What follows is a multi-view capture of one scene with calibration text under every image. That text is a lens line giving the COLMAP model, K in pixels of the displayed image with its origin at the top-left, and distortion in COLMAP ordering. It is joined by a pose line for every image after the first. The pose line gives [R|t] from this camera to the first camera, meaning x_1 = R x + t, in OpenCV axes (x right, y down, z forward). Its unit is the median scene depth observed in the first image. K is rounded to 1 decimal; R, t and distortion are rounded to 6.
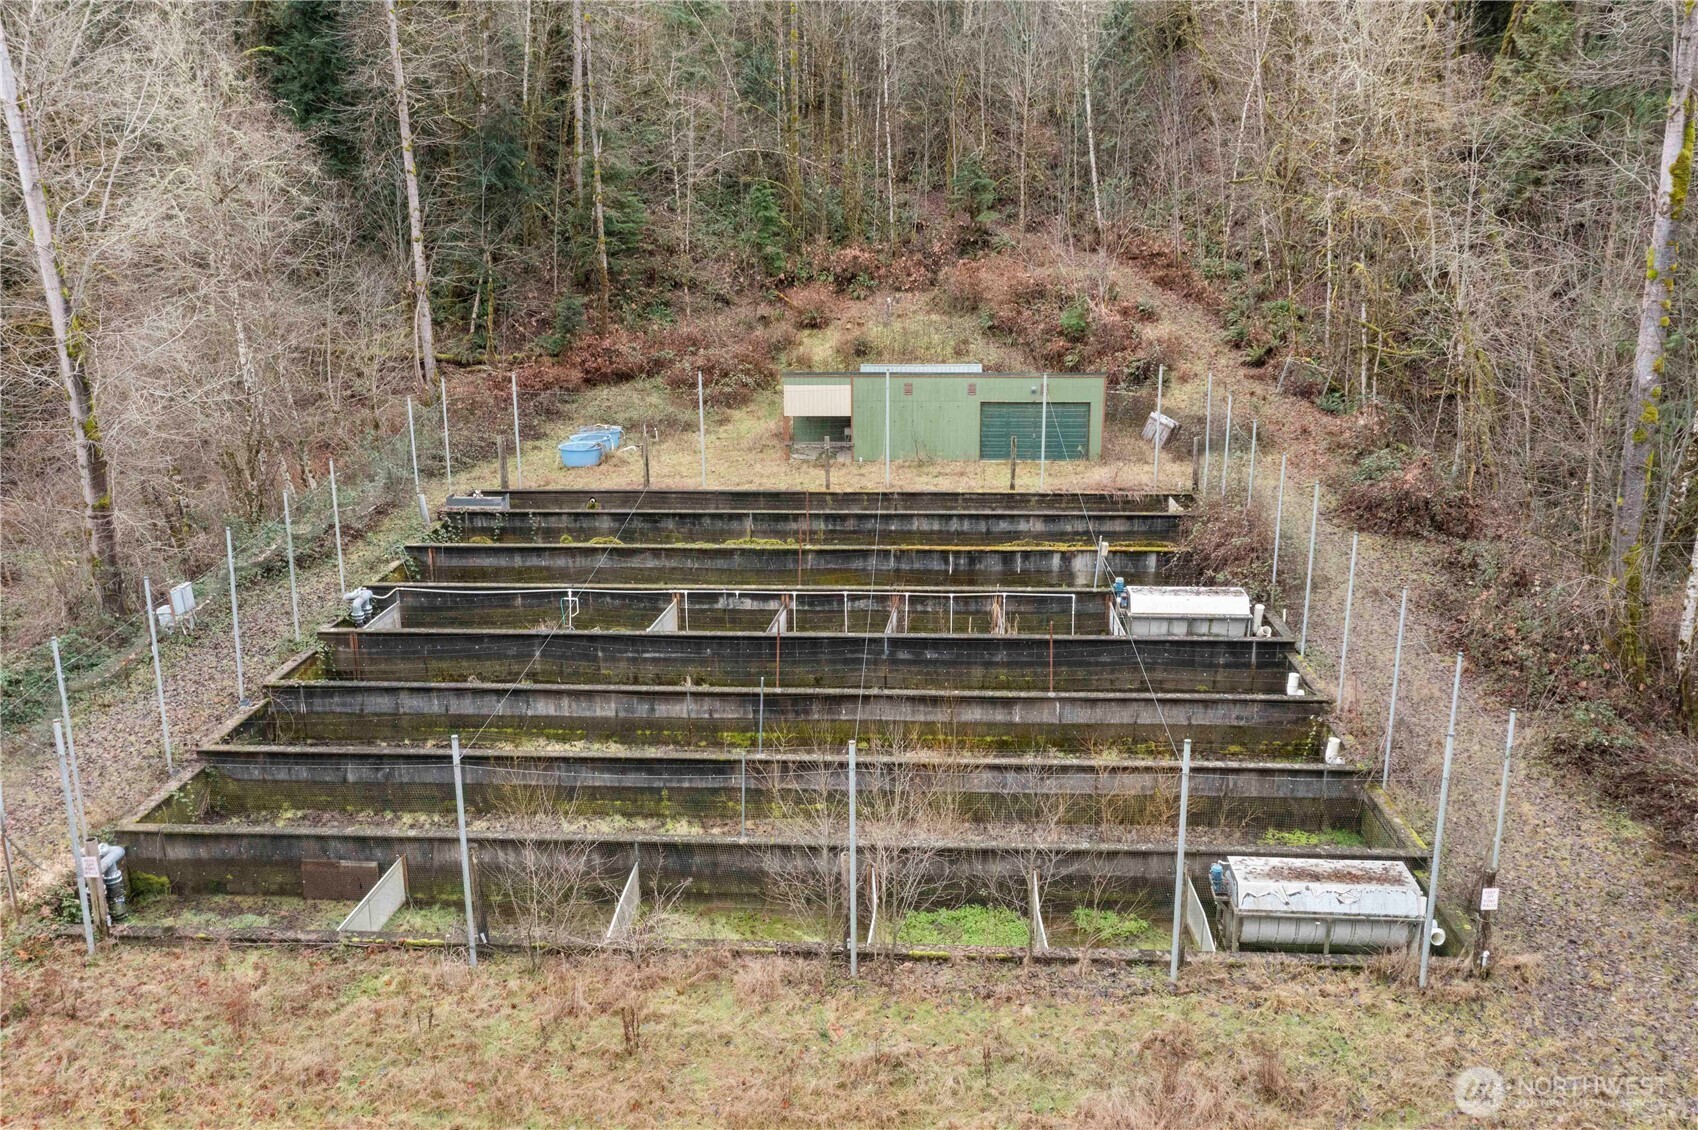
lens RADIAL K [[1369.0, 0, 849.0], [0, 1369.0, 565.0], [0, 0, 1]] dist [0.001164, 0.005806]
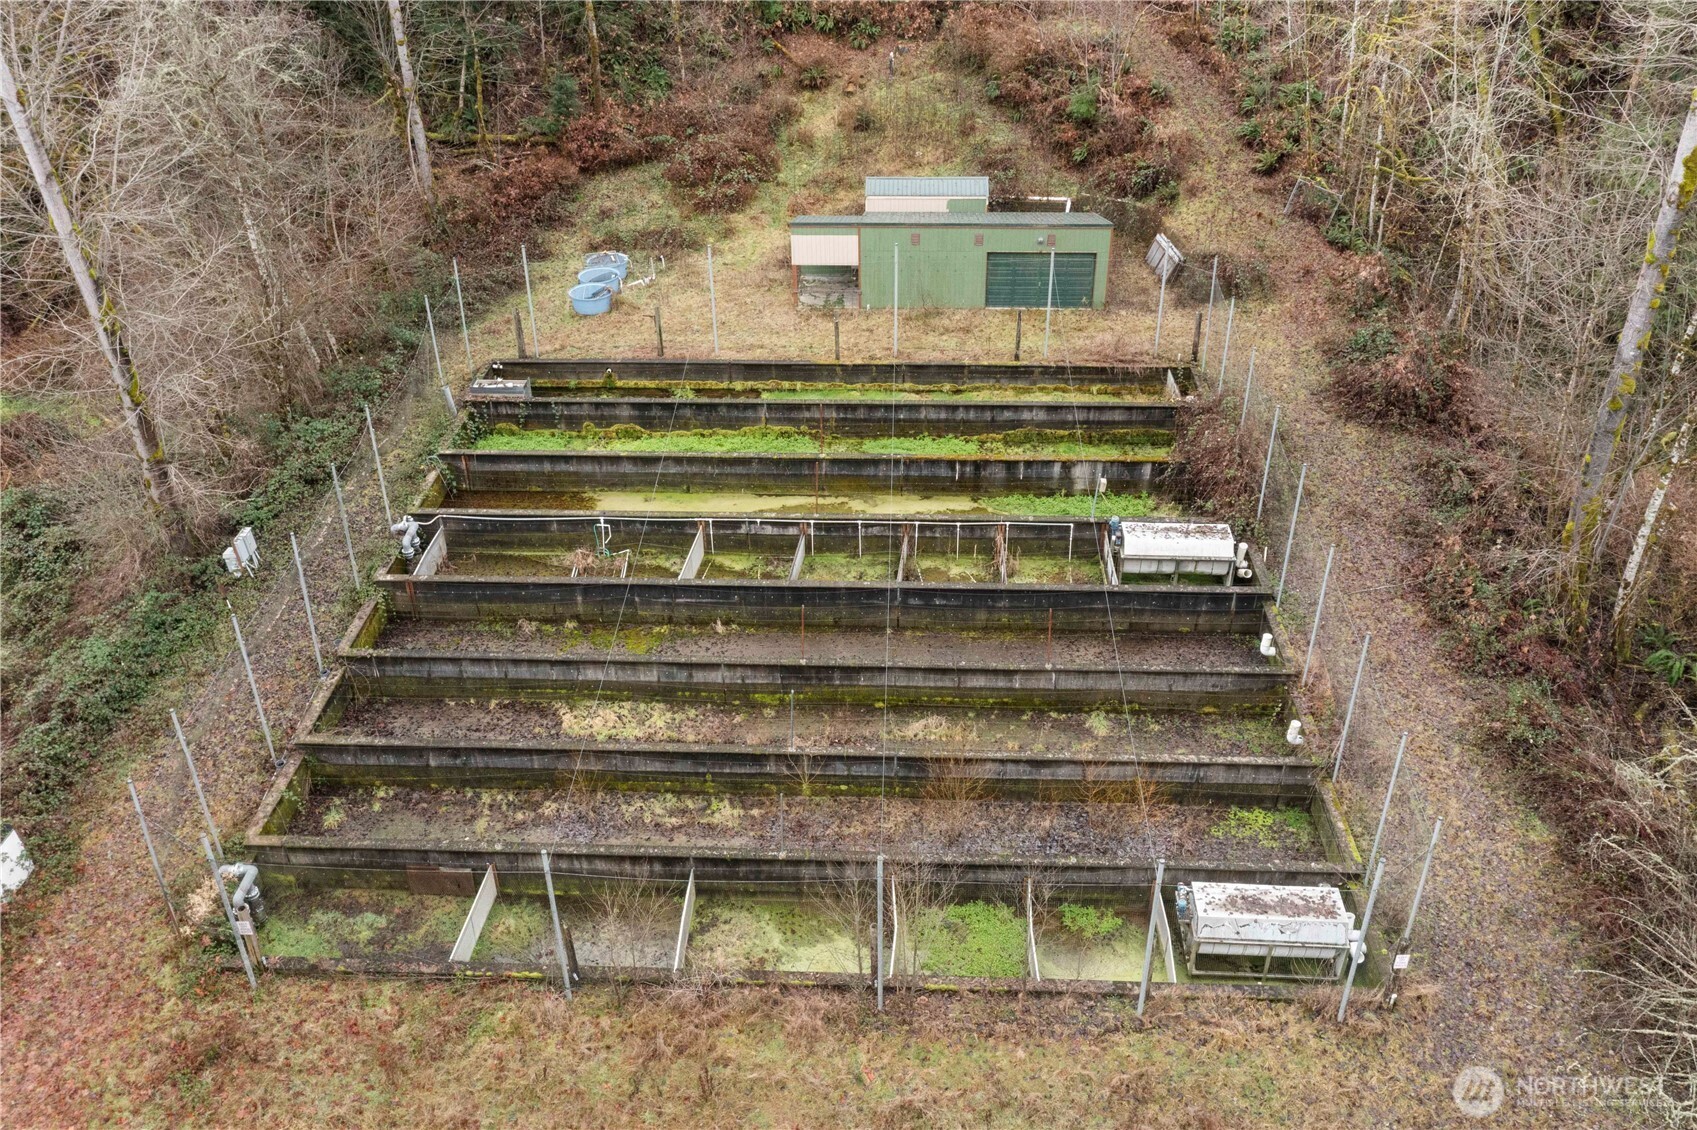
lens RADIAL K [[1365.4, 0, 848.5], [0, 1365.4, 565.0], [0, 0, 1]] dist [-0.001134, 0.005756]
pose [[0.999953, -0.008994, 0.003651, -0.016773], [0.007516, 0.955466, 0.295005, -0.285702], [-0.006141, -0.294963, 0.955489, -0.035279]]
